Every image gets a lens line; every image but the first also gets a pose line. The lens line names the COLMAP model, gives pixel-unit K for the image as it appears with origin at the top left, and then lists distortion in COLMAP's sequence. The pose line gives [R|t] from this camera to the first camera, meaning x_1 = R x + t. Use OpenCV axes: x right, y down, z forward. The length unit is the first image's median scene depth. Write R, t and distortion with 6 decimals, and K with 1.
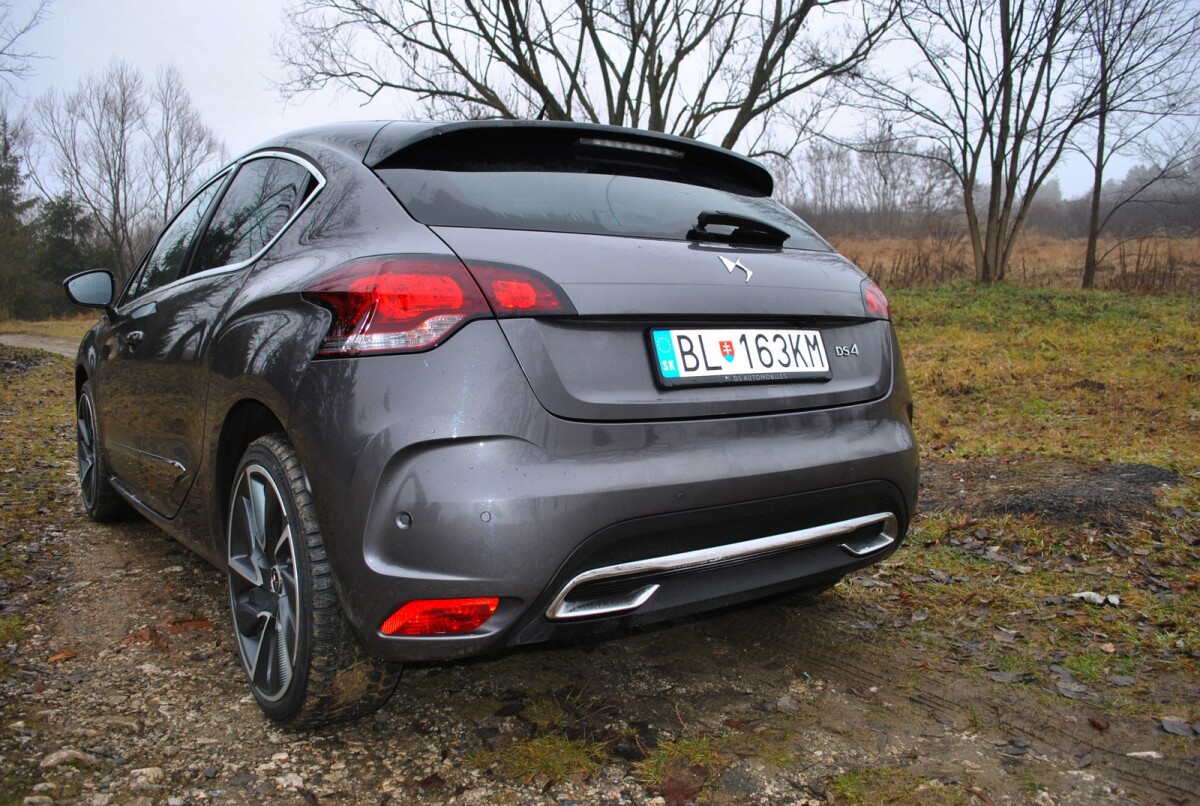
lens RADIAL K [[937.8, 0, 600.0], [0, 937.8, 403.0], [0, 0, 1]] dist [-0.068790, -0.004646]
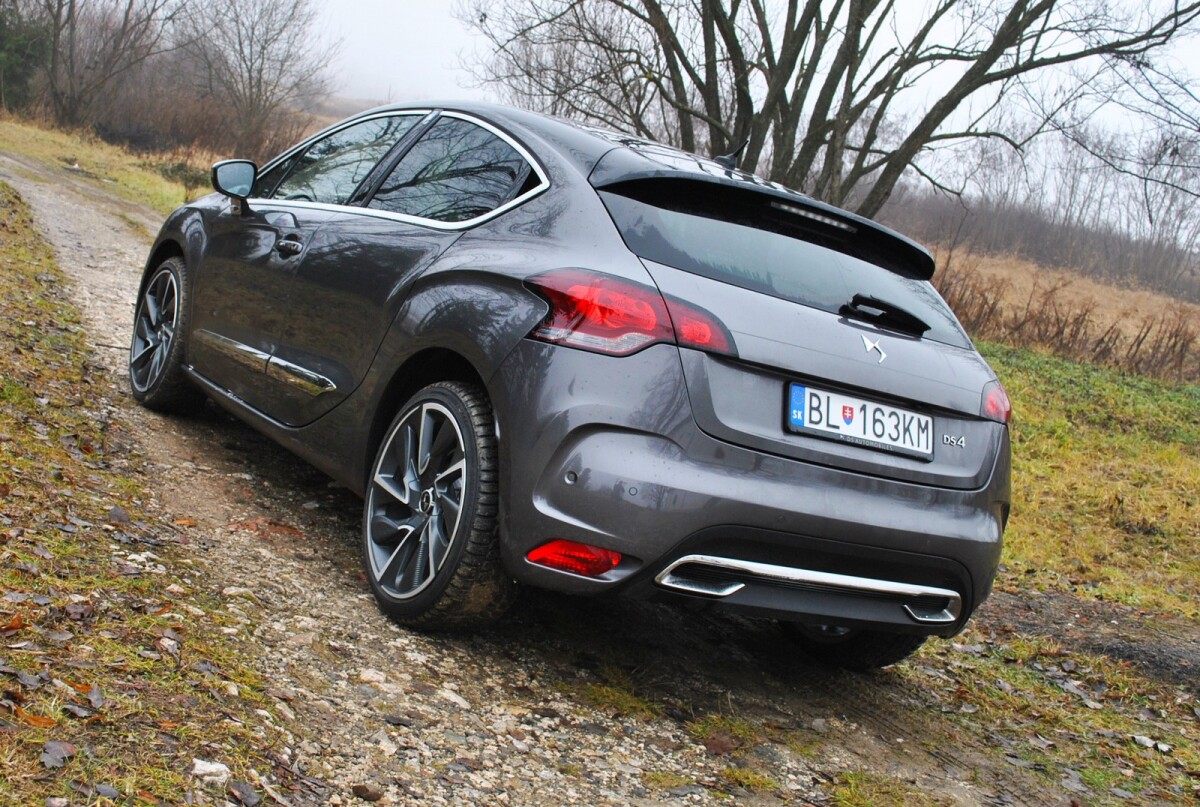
lens RADIAL K [[1387.0, 0, 530.6], [0, 1387.0, 361.9], [0, 0, 1]] dist [-0.056847, 0.002966]
pose [[0.961068, 0.257271, -0.100798, -0.089208], [-0.260054, 0.965473, -0.015294, 0.010694], [0.093383, 0.040911, 0.994789, -0.765553]]
